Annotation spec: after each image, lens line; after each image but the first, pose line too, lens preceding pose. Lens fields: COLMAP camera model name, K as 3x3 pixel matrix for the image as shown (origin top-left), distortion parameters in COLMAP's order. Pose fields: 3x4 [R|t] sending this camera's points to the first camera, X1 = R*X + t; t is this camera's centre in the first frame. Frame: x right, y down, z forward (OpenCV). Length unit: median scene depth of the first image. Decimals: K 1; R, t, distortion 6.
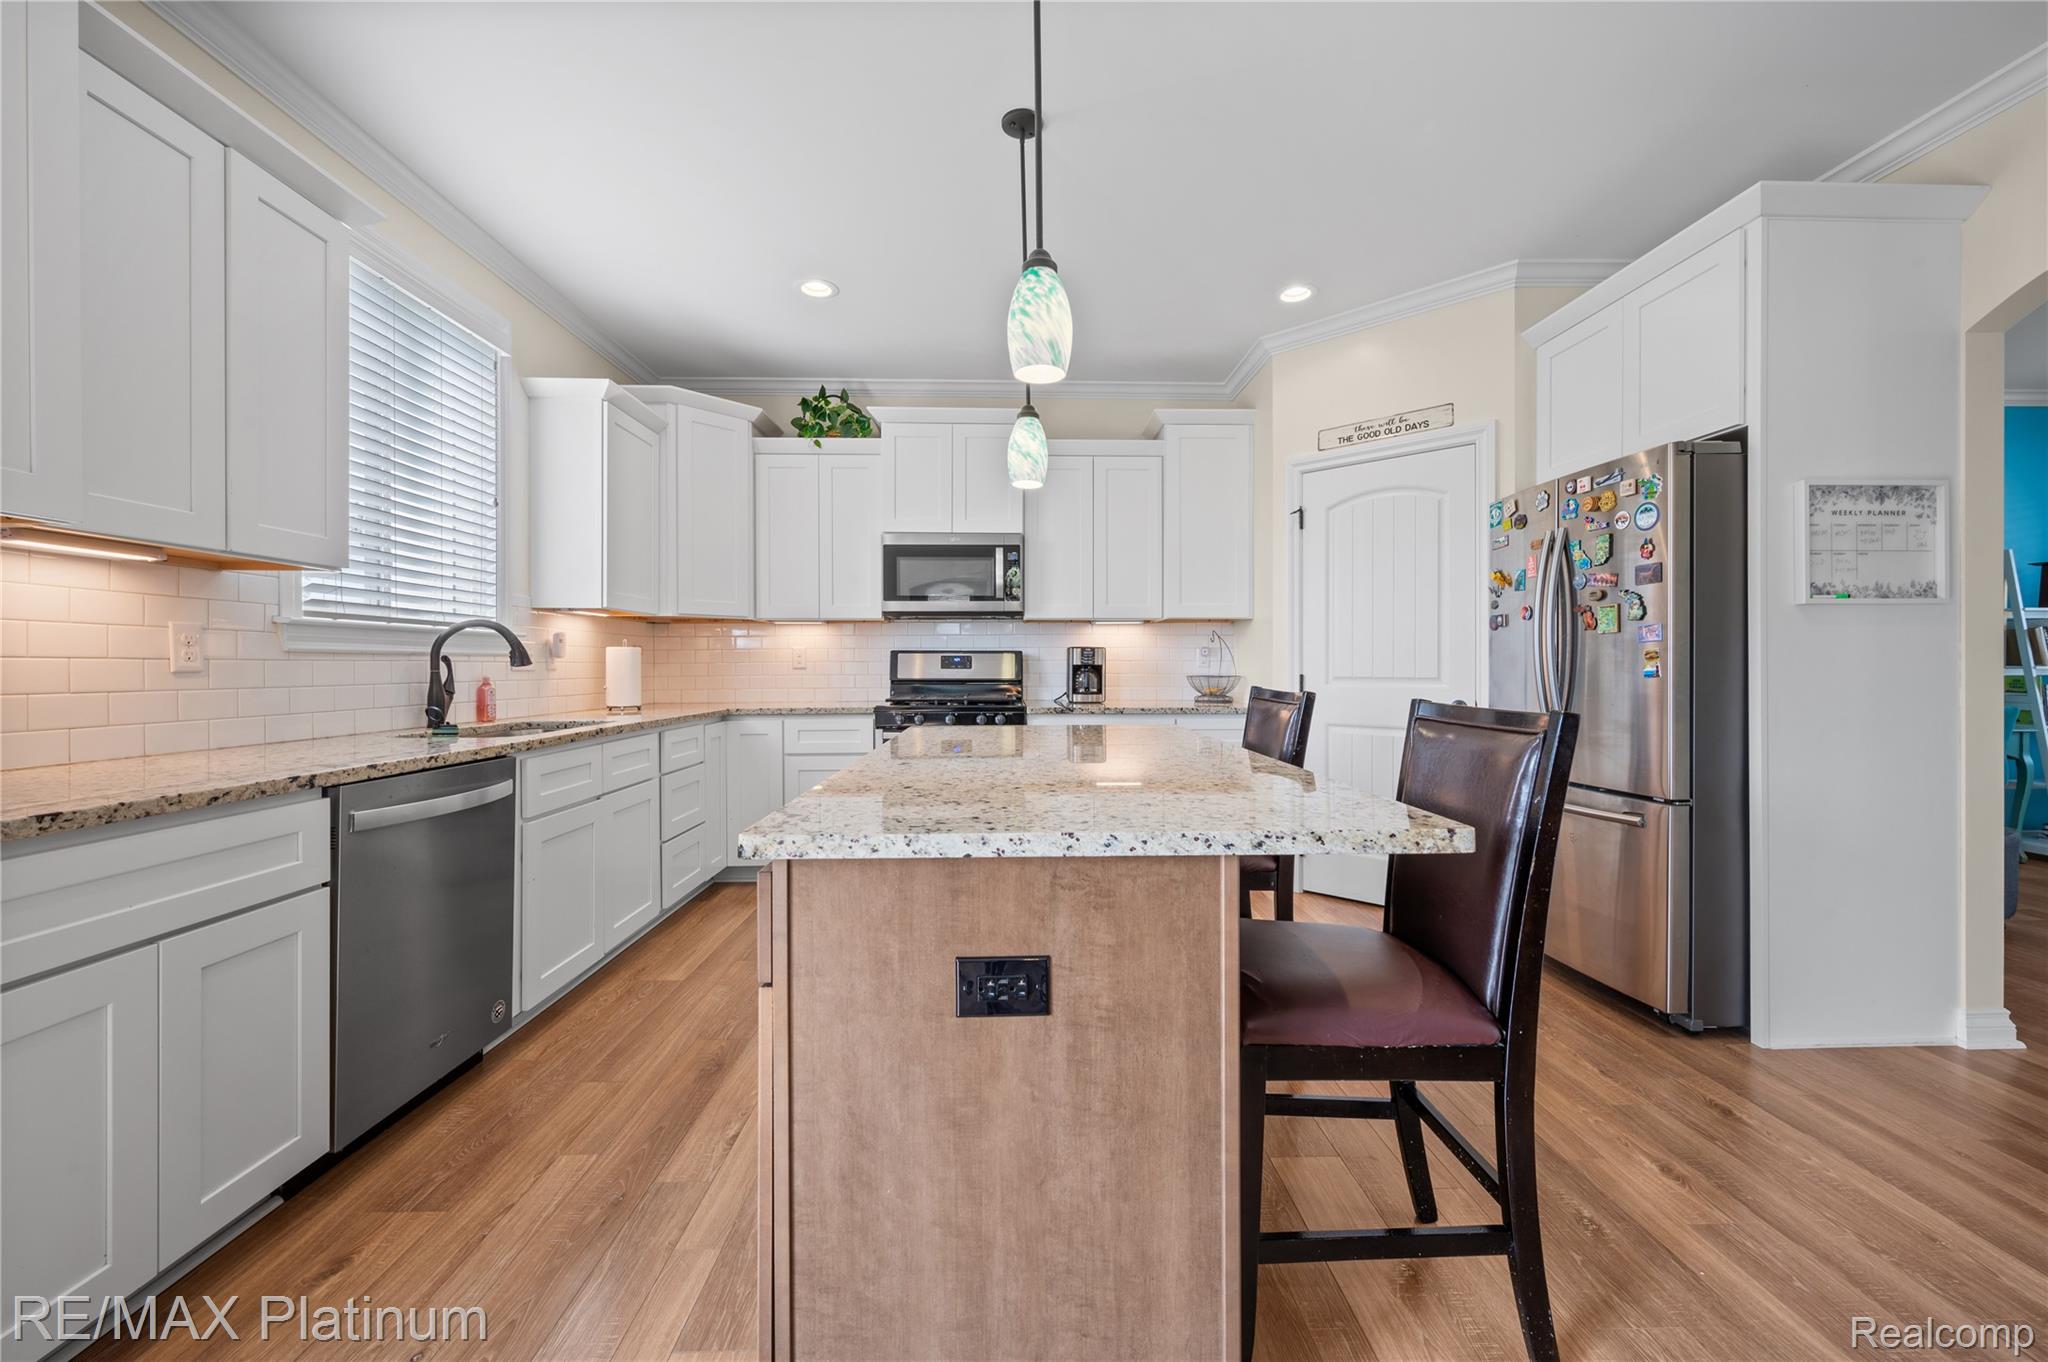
lens RADIAL K [[821.6, 0, 1019.8], [0, 821.6, 666.8], [0, 0, 1]] dist [0.003866, -0.000564]
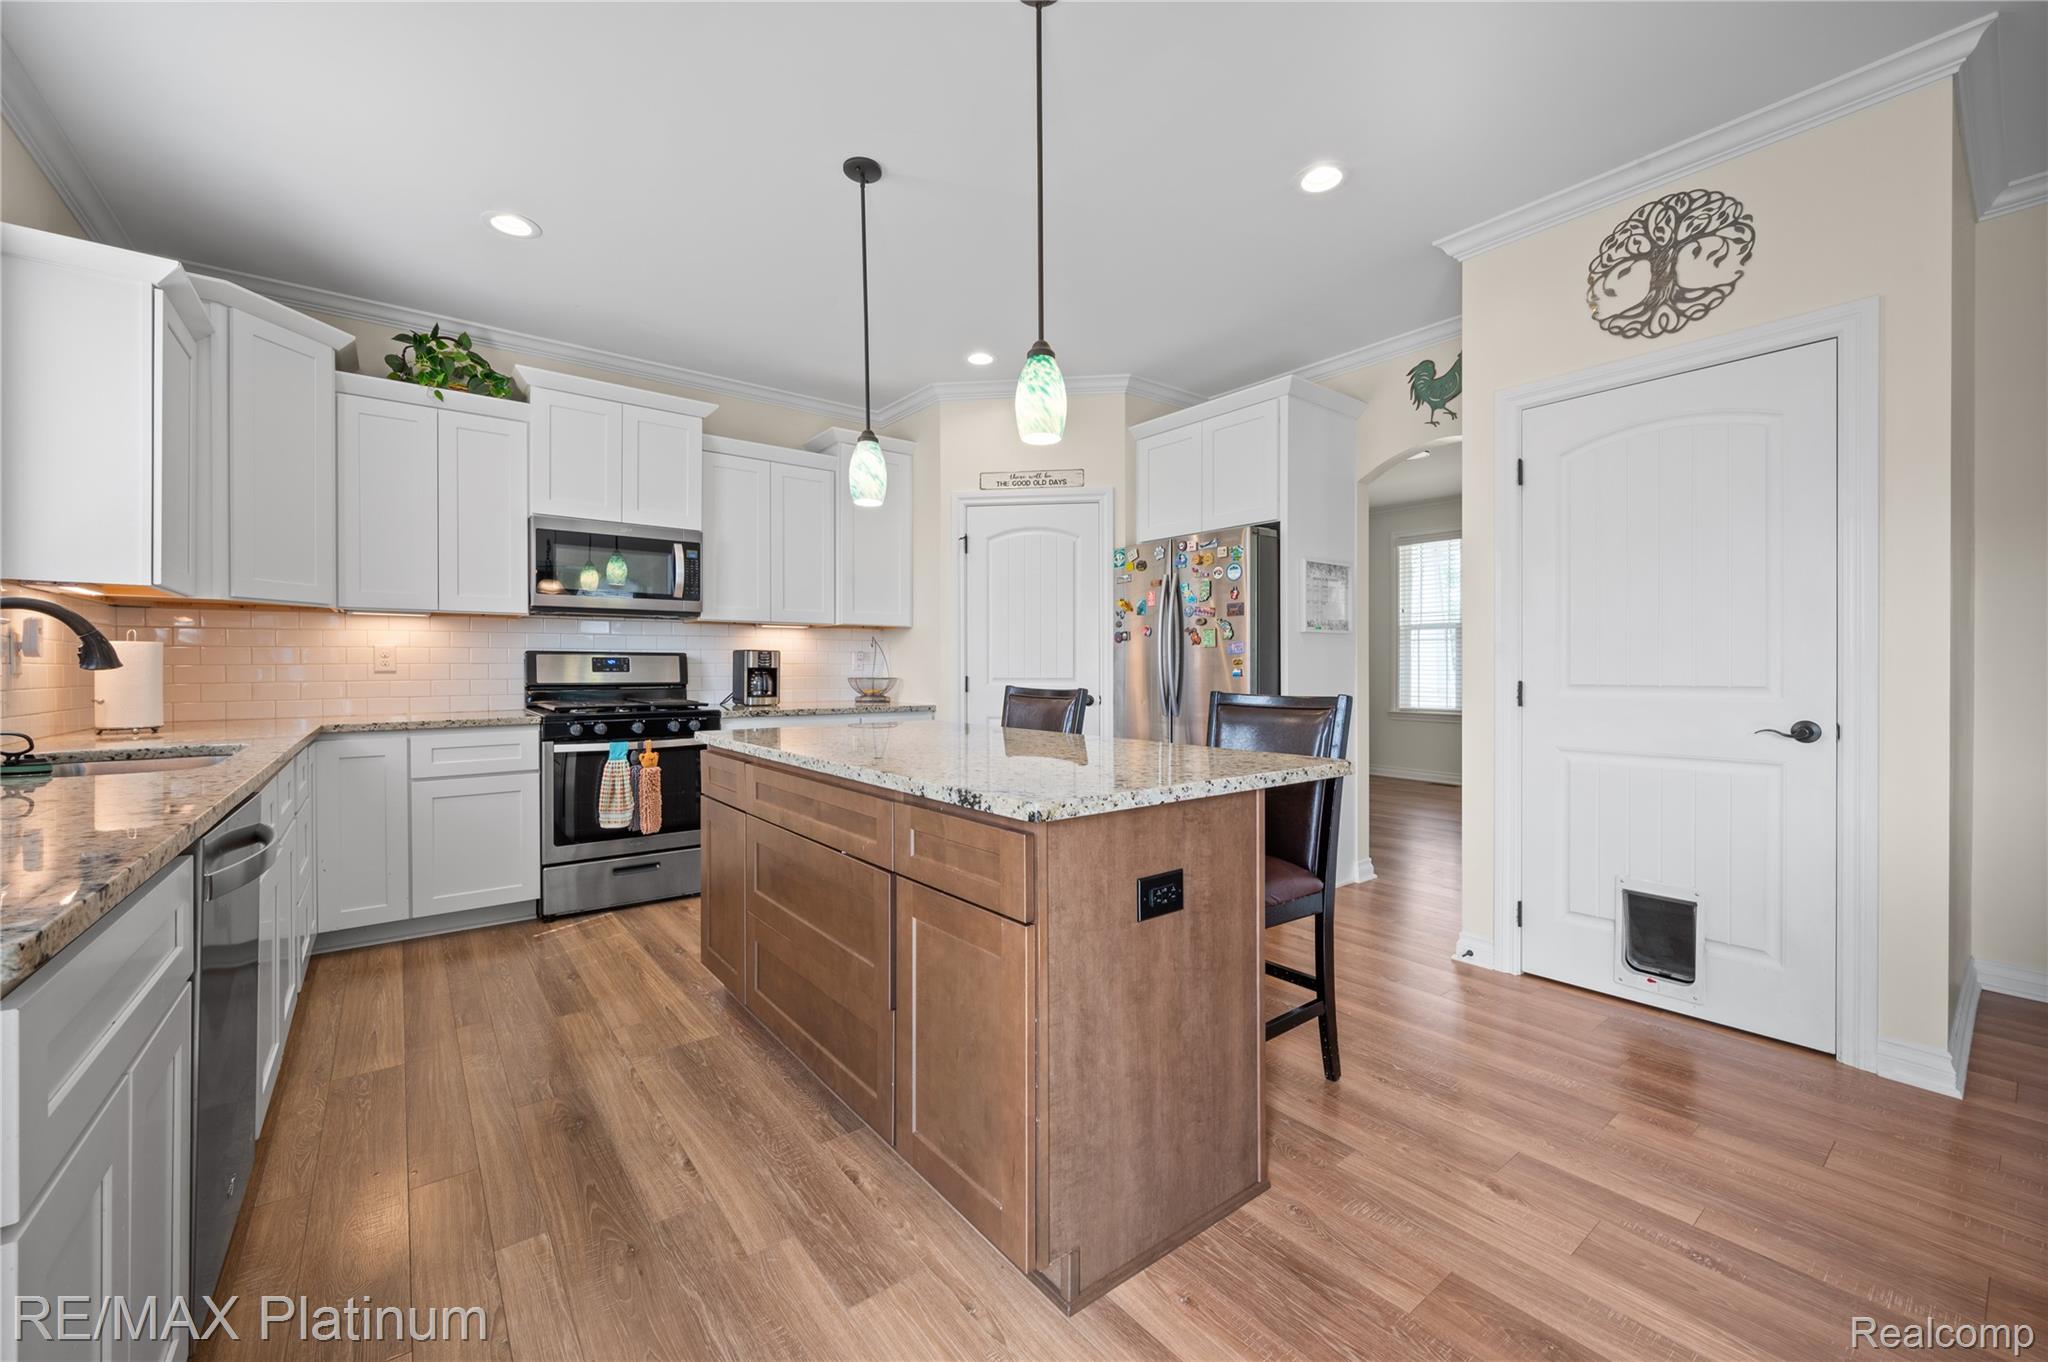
lens RADIAL K [[821.6, 0, 1031.3], [0, 821.6, 667.7], [0, 0, 1]] dist [0.003866, -0.000564]
pose [[0.801639, 0.001397, 0.597806, -0.319053], [0.000276, 0.999996, -0.002707, 0.000053], [-0.597808, 0.002334, 0.801636, -0.001878]]
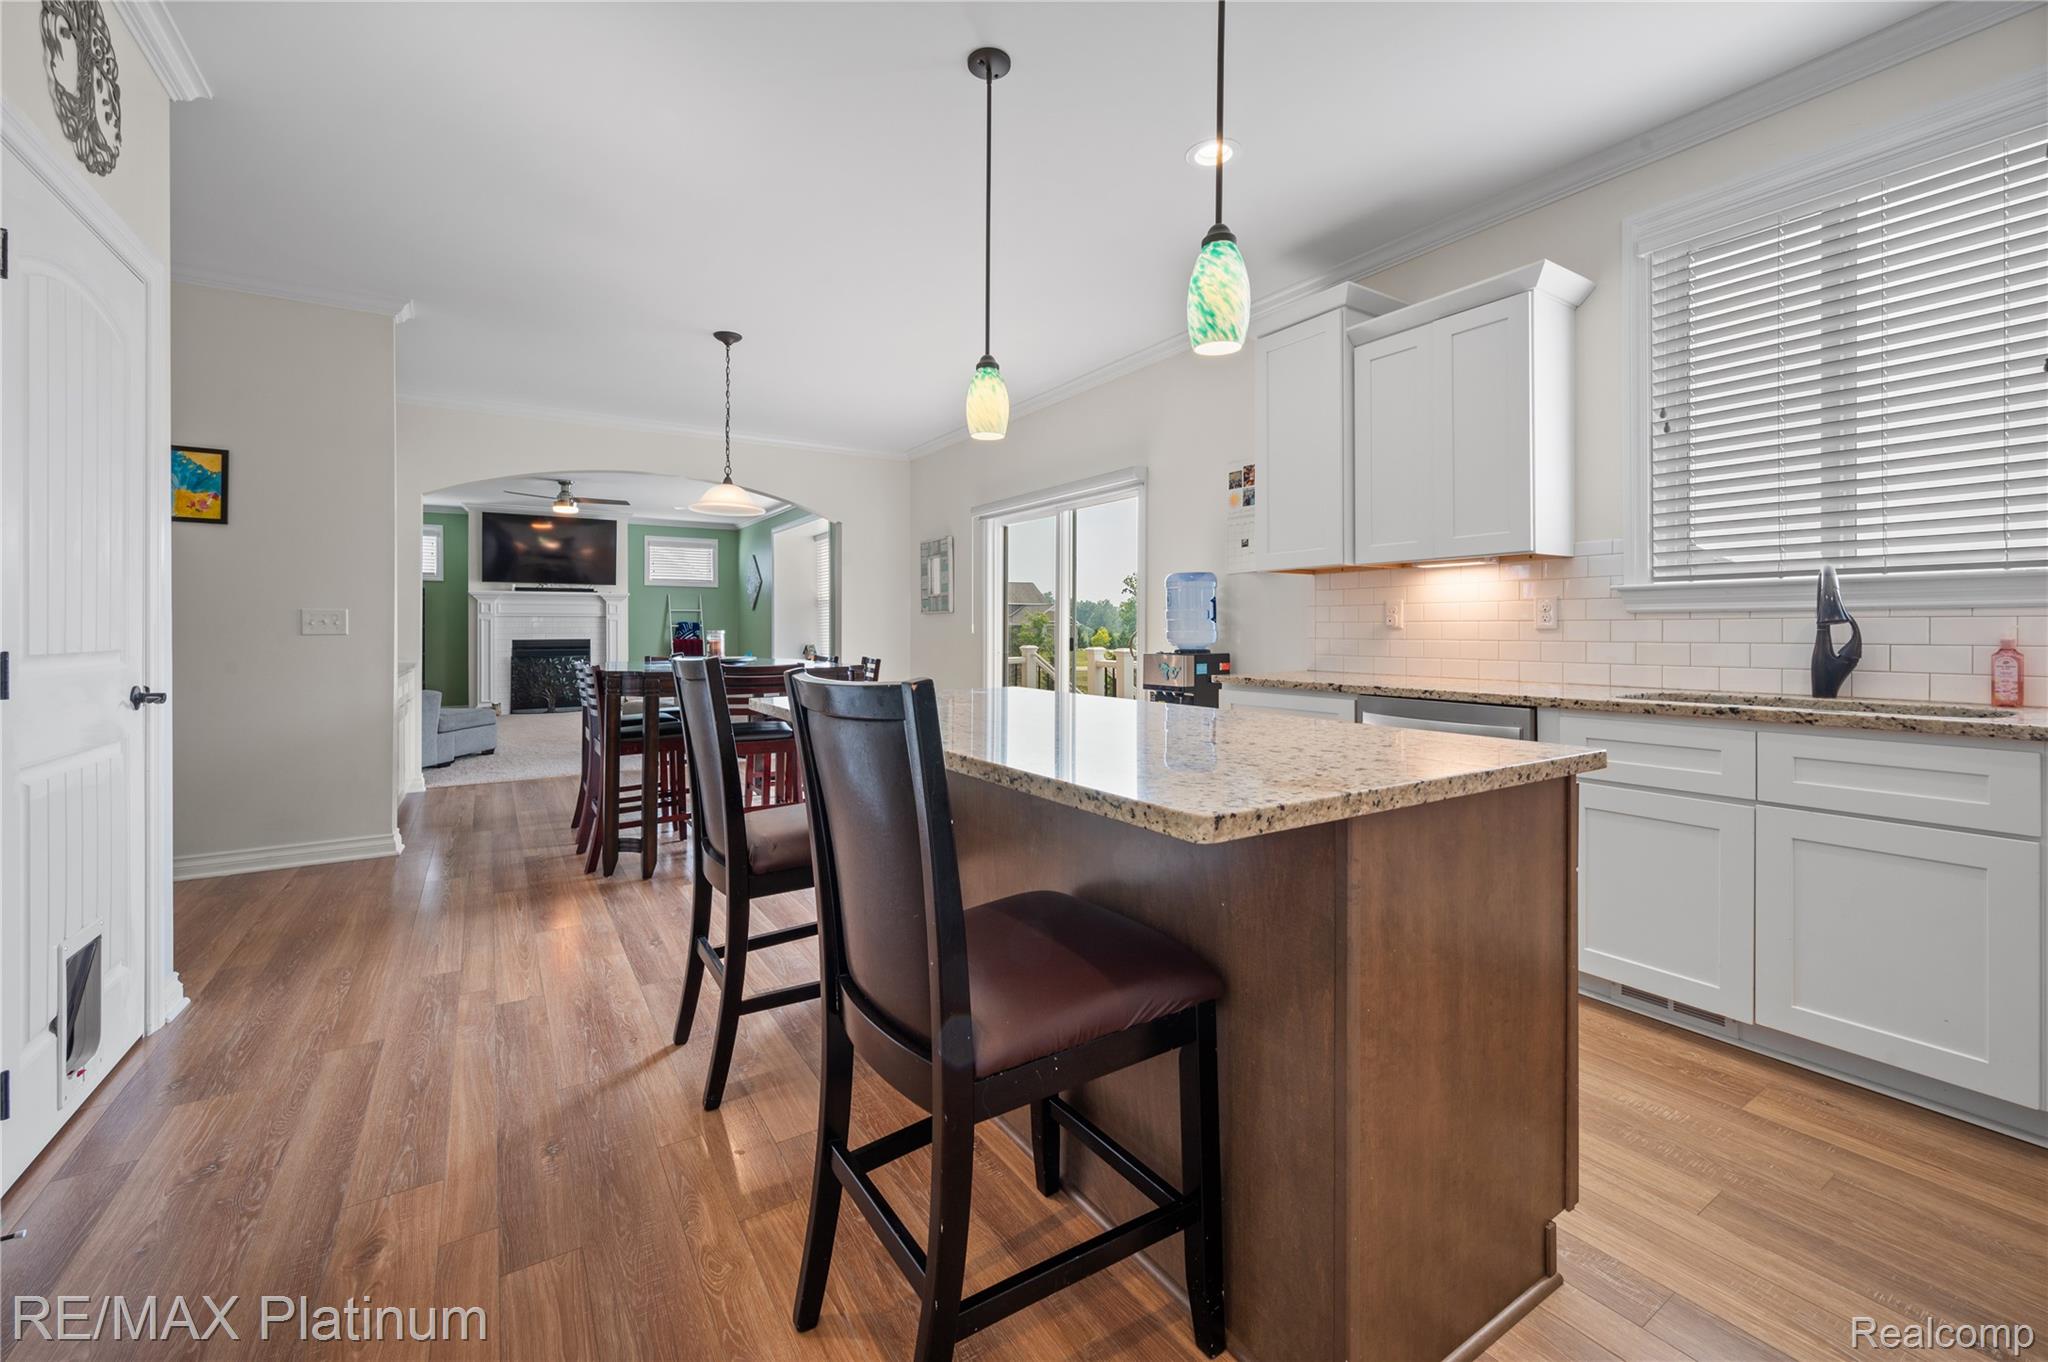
lens RADIAL K [[821.6, 0, 1019.0], [0, 821.6, 633.2], [0, 0, 1]] dist [0.003866, -0.000564]
pose [[-0.852909, 0.005470, -0.522032, 0.328606], [0.002690, 0.999978, 0.006084, 0.000668], [0.522053, 0.003784, -0.852904, 1.002810]]
